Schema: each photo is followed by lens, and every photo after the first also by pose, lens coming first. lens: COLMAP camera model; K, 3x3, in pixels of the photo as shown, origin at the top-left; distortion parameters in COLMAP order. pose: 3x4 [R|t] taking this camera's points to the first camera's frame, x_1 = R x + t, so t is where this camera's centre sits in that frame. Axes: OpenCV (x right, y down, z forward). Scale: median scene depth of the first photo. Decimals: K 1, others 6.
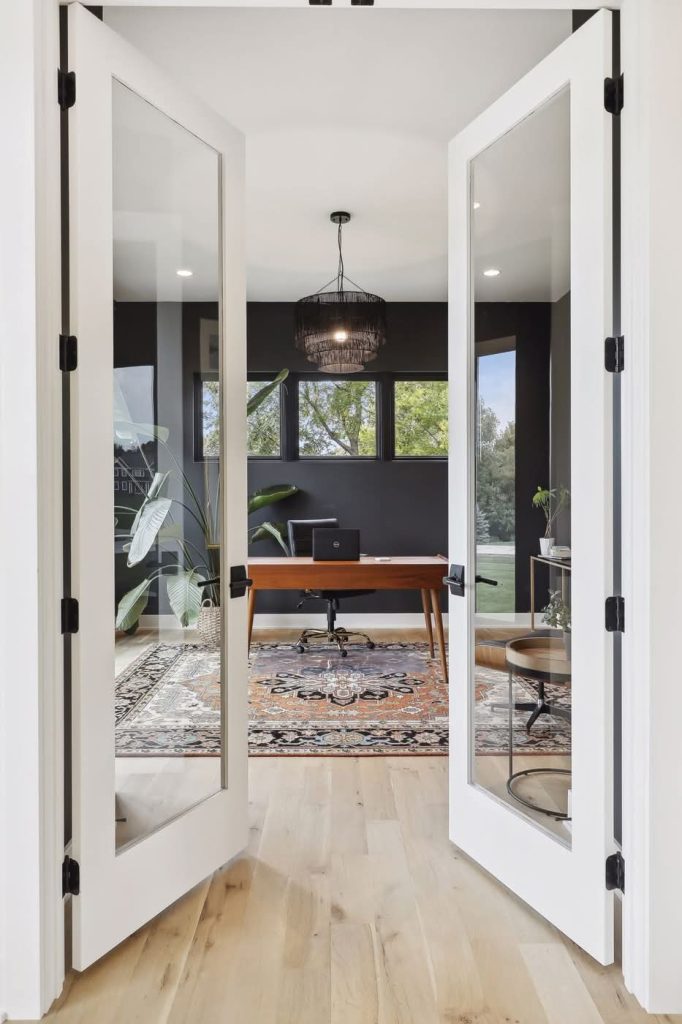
lens RADIAL K [[504.3, 0, 339.8], [0, 504.3, 513.8], [0, 0, 1]] dist [0.000607, 0.000010]
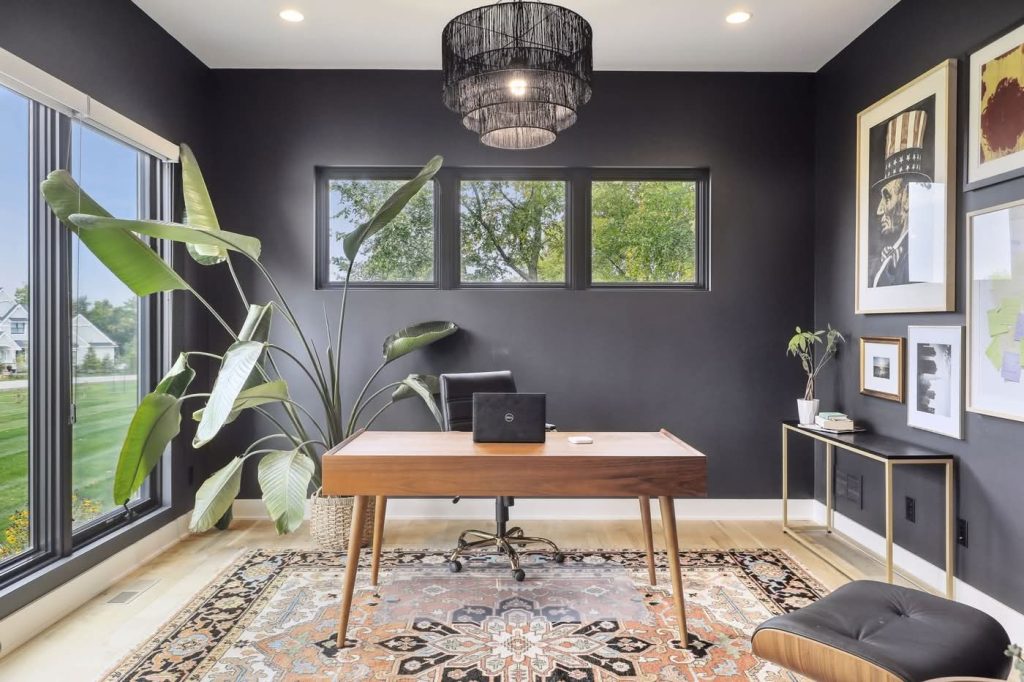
lens RADIAL K [[504.3, 0, 512.8], [0, 504.3, 331.0], [0, 0, 1]] dist [0.000607, 0.000010]
pose [[0.999961, 0.006019, -0.006463, 0.001047], [-0.006169, 0.999707, -0.023409, -0.030378], [0.006320, 0.023448, 0.999705, 0.303622]]
